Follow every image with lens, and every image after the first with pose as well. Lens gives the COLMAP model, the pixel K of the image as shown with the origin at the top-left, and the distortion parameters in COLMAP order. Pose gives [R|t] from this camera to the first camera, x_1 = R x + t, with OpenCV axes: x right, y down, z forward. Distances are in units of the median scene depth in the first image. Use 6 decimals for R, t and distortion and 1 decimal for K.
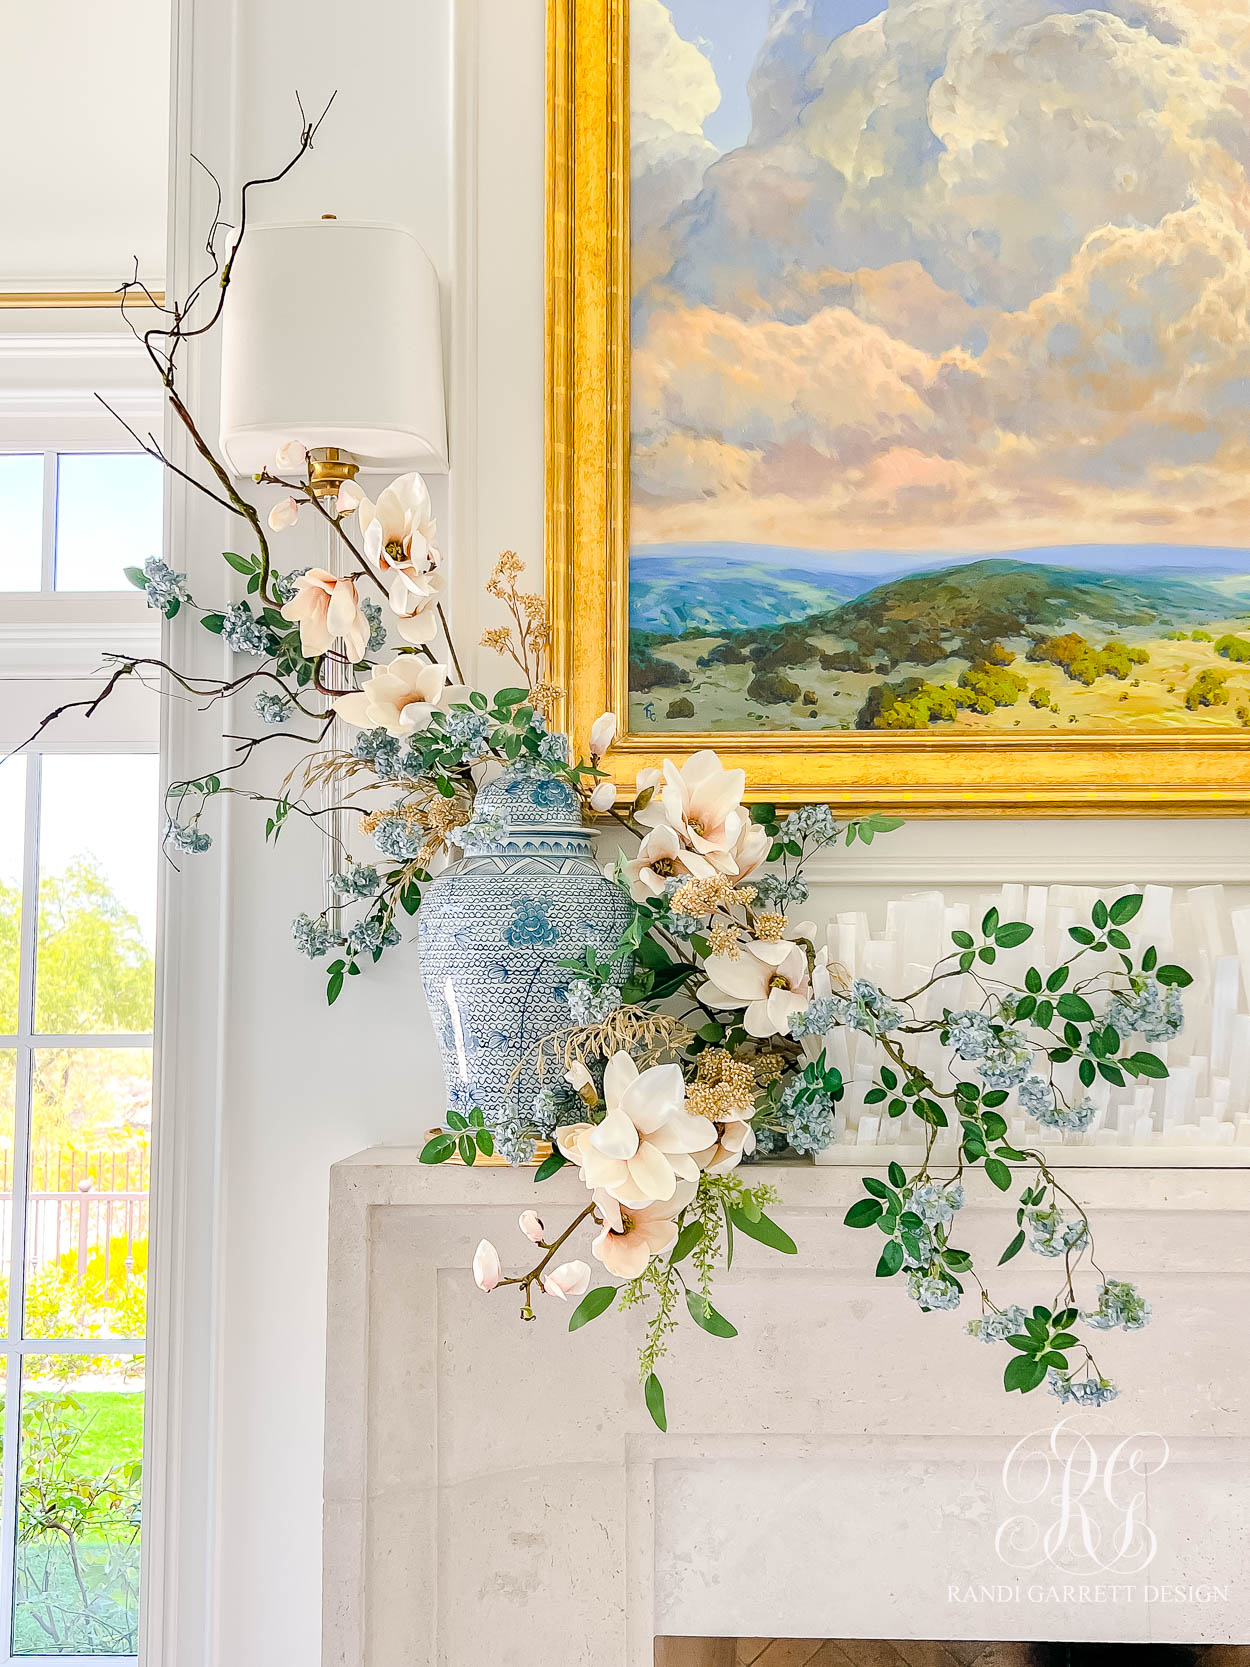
lens RADIAL K [[1774.5, 0, 621.1], [0, 1774.5, 842.8], [0, 0, 1]] dist [0.034863, 0.000000]
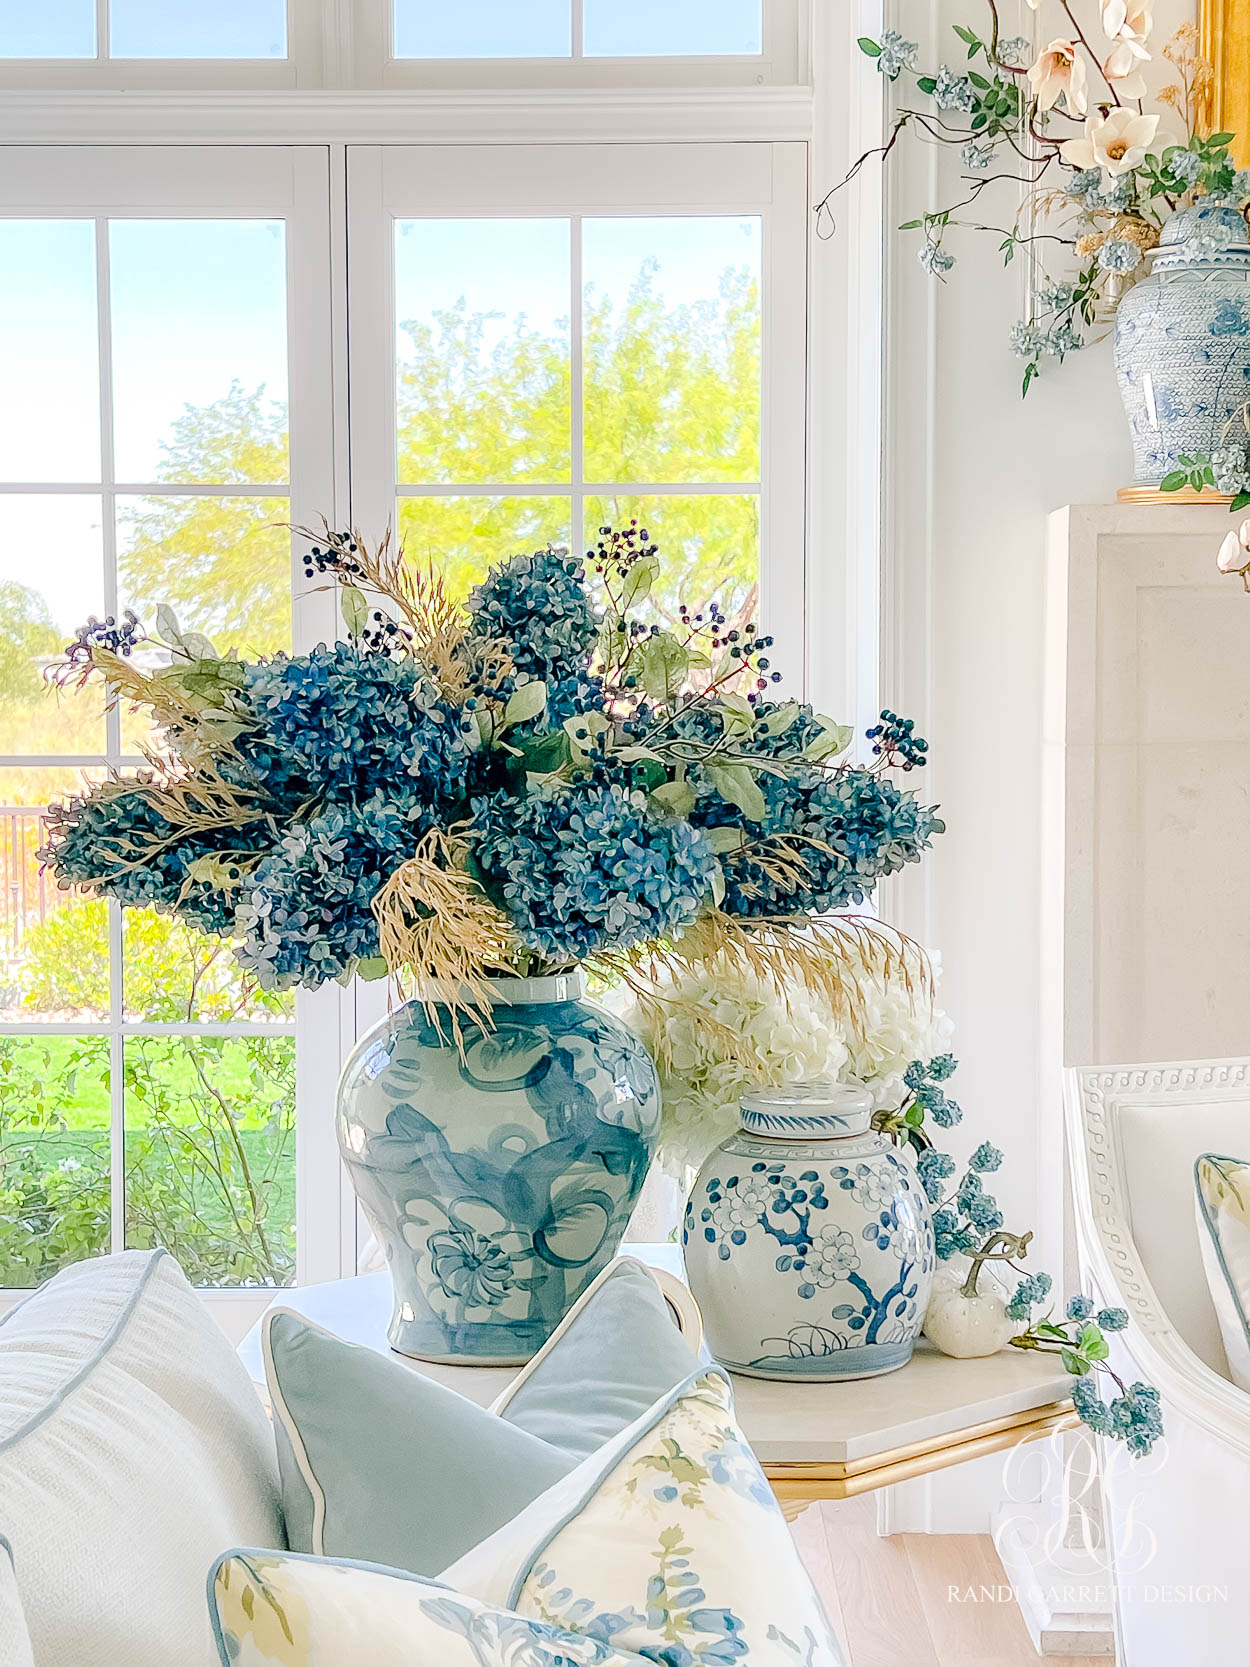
lens RADIAL K [[2639.1, 0, 587.8], [0, 2639.1, 827.1], [0, 0, 1]] dist [0.117333, 0.000000]
pose [[0.999977, -0.002978, 0.006012, -0.481139], [0.002059, 0.989085, 0.147329, 0.112506], [-0.006385, -0.147313, 0.989069, -0.905152]]
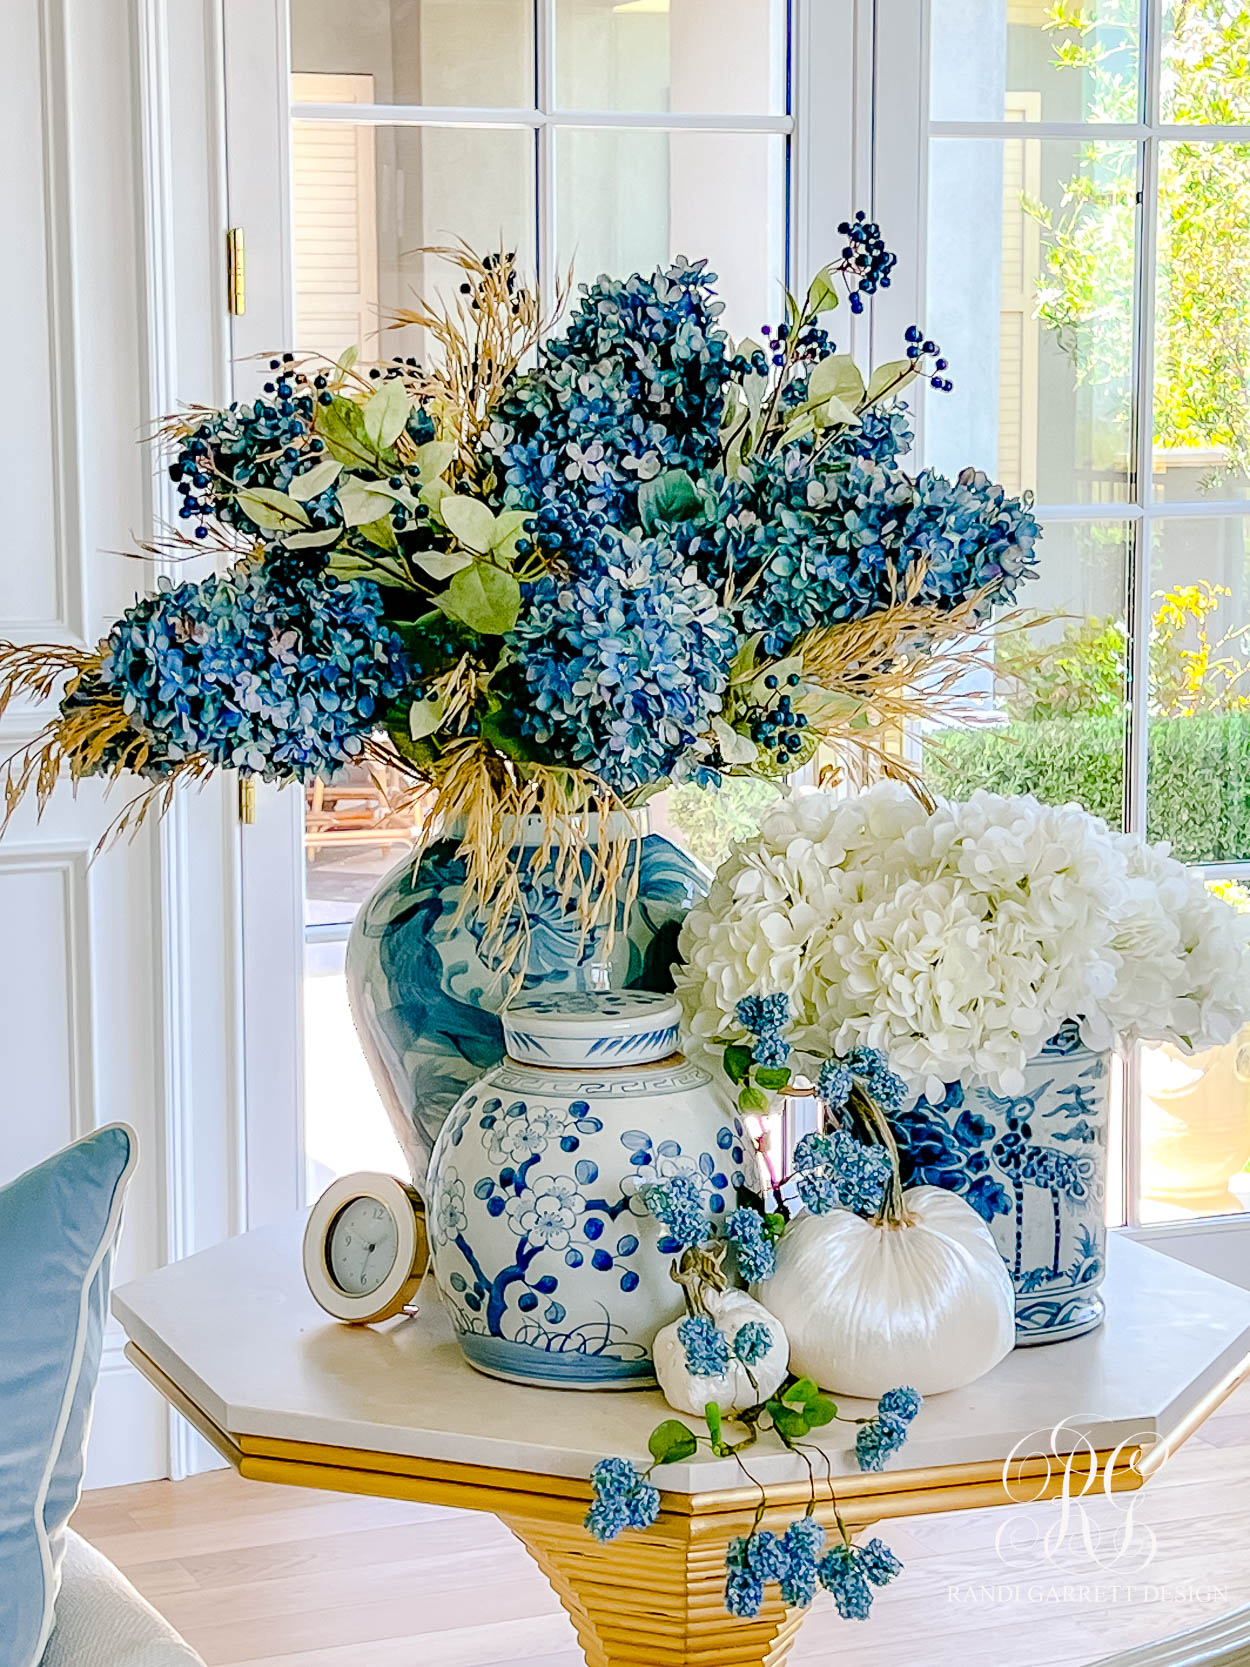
lens RADIAL K [[3518.1, 0, 601.6], [0, 3518.1, 855.6], [0, 0, 1]] dist [0.227653, 0.000000]
pose [[0.412601, 0.124347, -0.902385, 0.618121], [0.086699, 0.980781, 0.174791, 0.148884], [0.906777, -0.150355, 0.393891, -0.240564]]
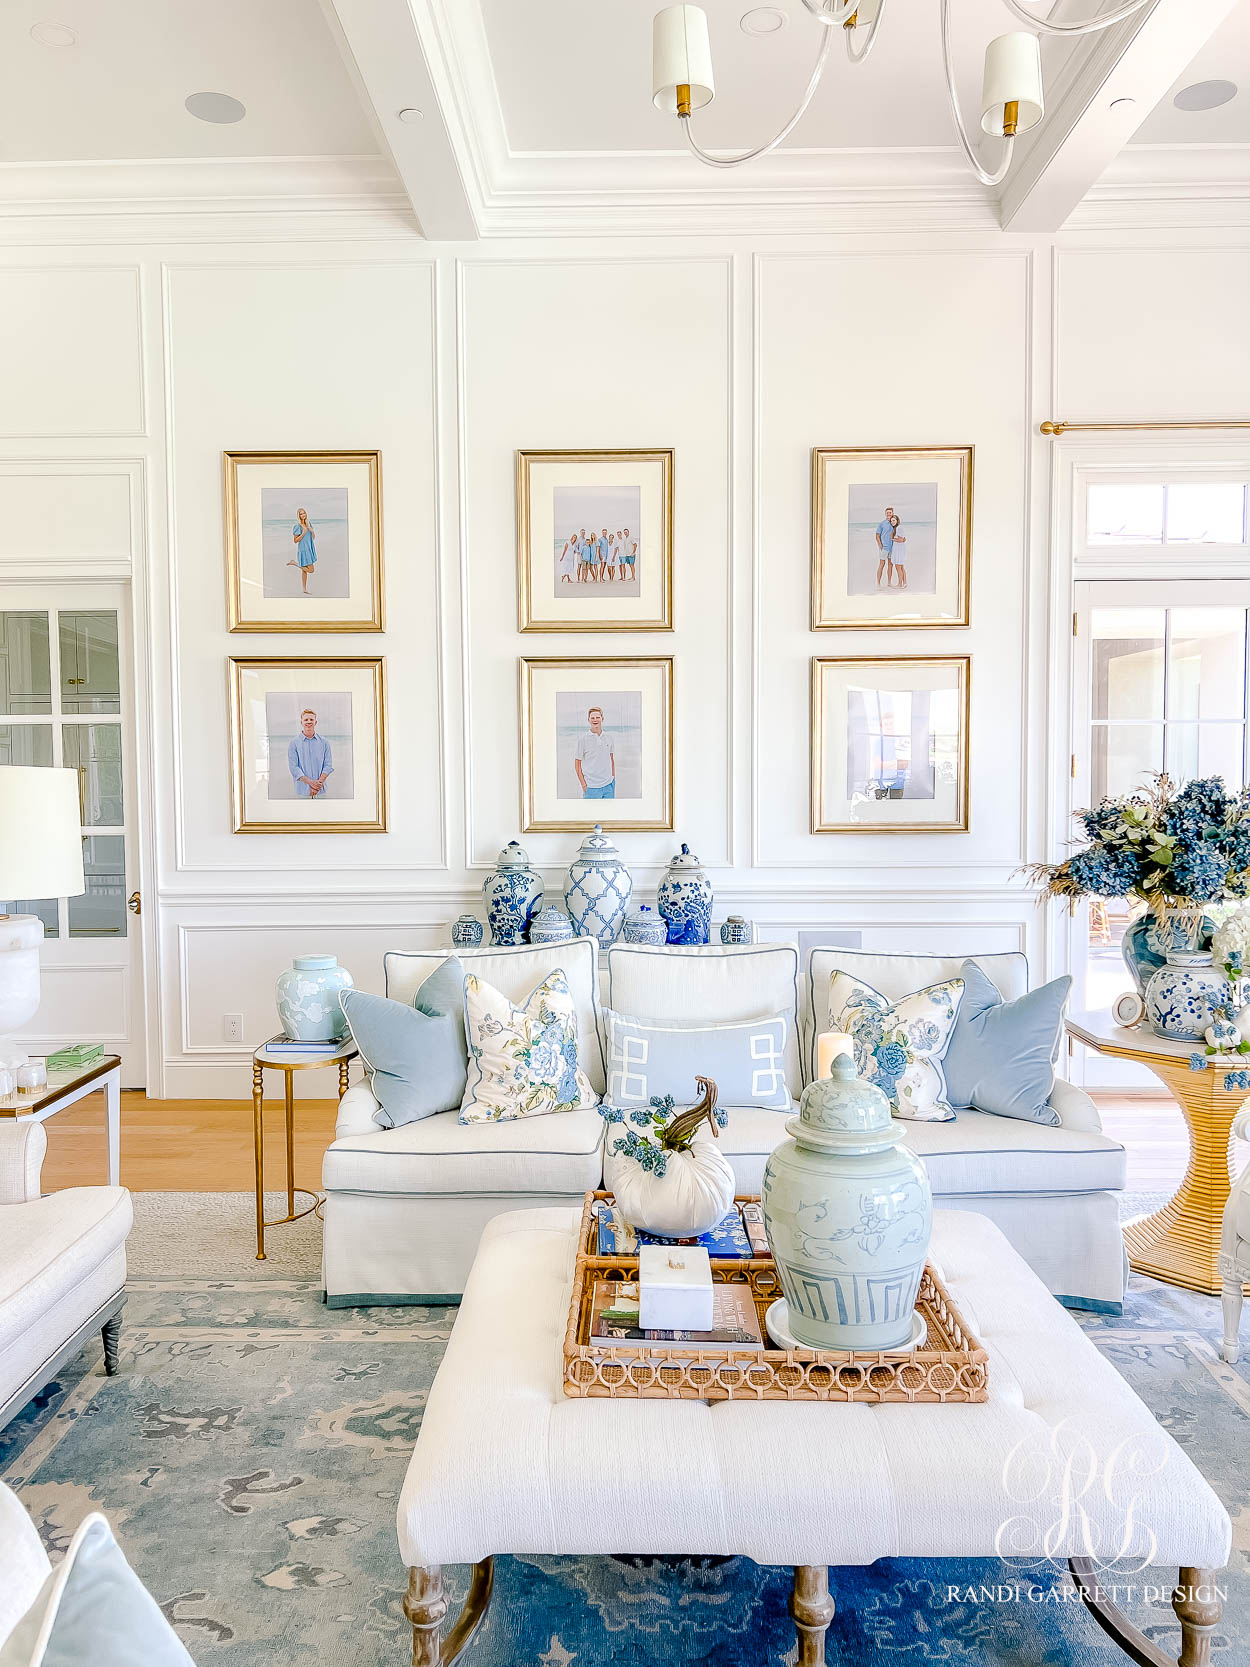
lens RADIAL K [[1245.2, 0, 611.0], [0, 1245.2, 834.3], [0, 0, 1]] dist [0.065108, -0.081163]
pose [[0.012912, 0.051012, -0.998615, 1.280207], [0.100077, 0.993617, 0.052051, 0.067353], [0.994896, -0.100611, 0.007724, -0.578732]]
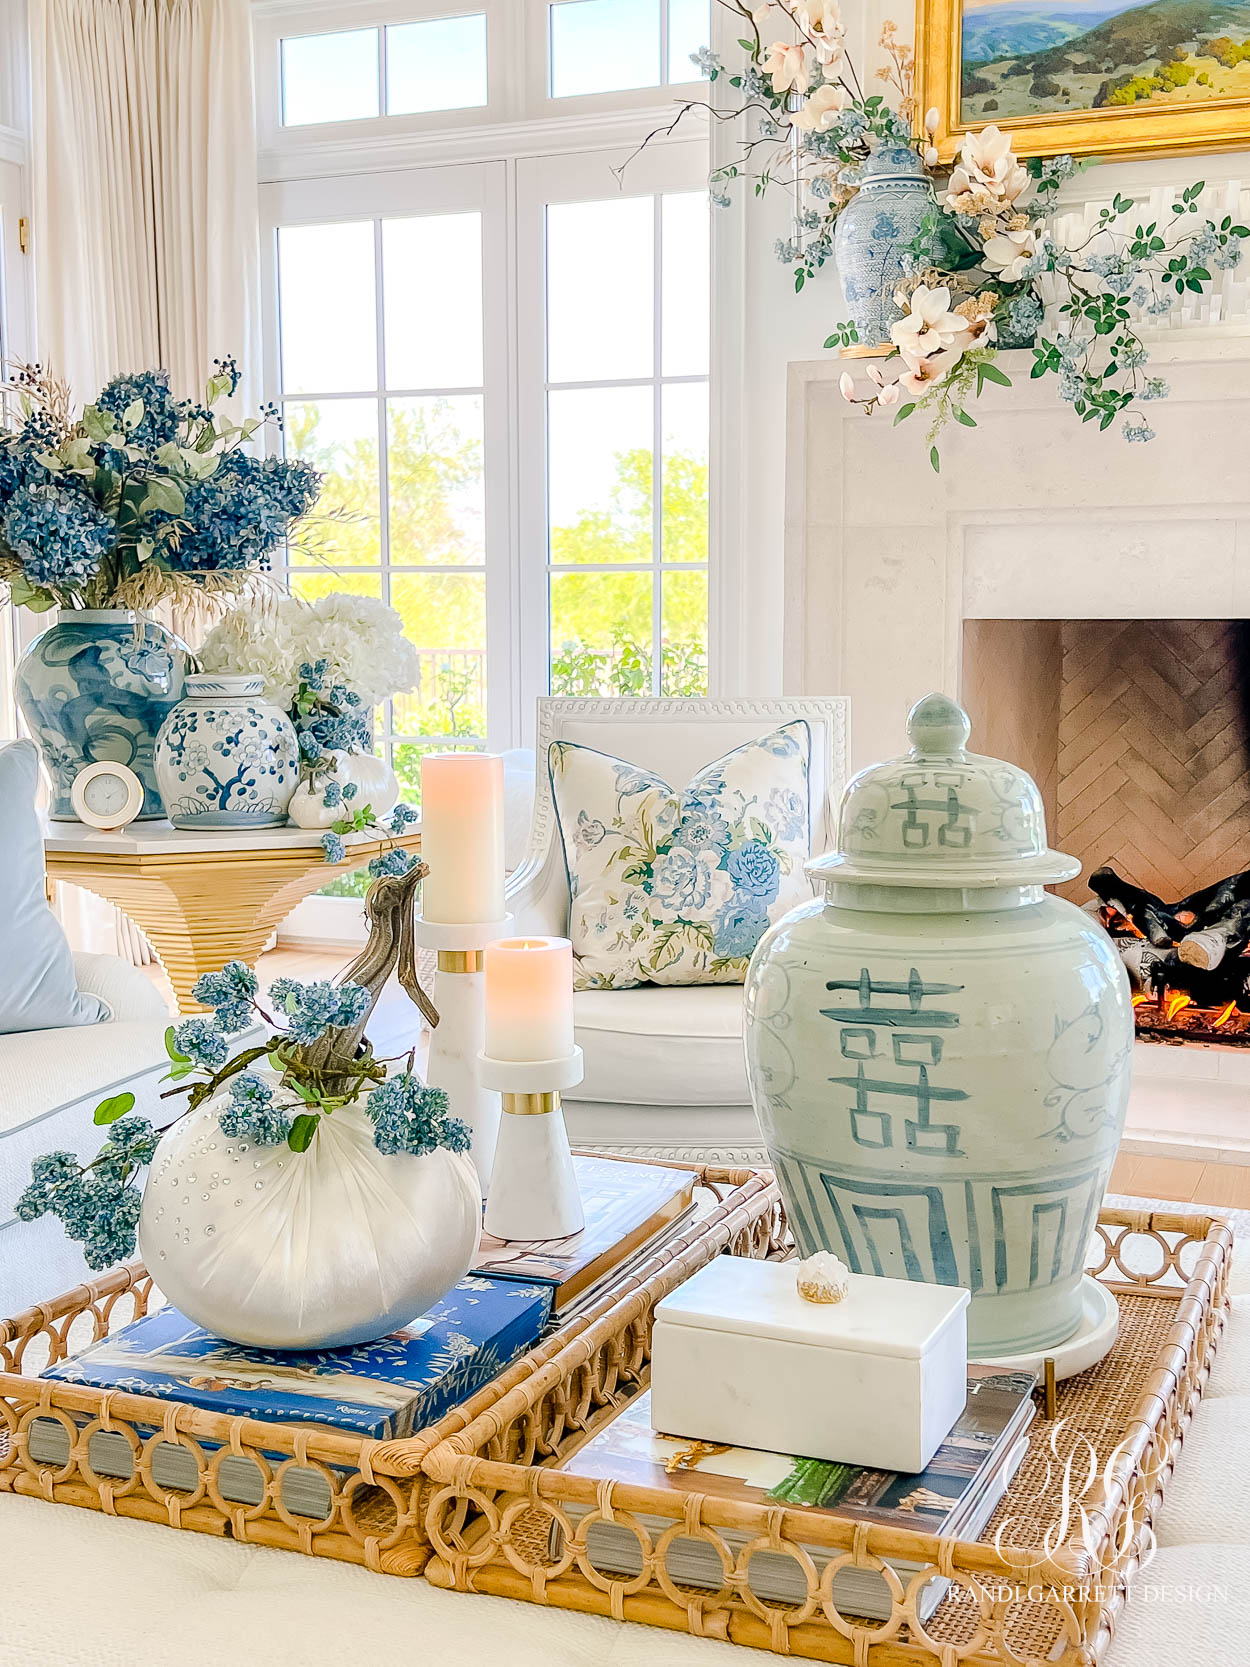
lens RADIAL K [[1986.9, 0, 599.2], [0, 1986.9, 840.9], [0, 0, 1]] dist [0.065256, 0.000000]
pose [[0.930642, 0.040394, -0.363694, 0.424668], [0.036019, 0.978951, 0.200893, 0.222244], [0.364153, -0.200059, 0.909598, -1.088587]]
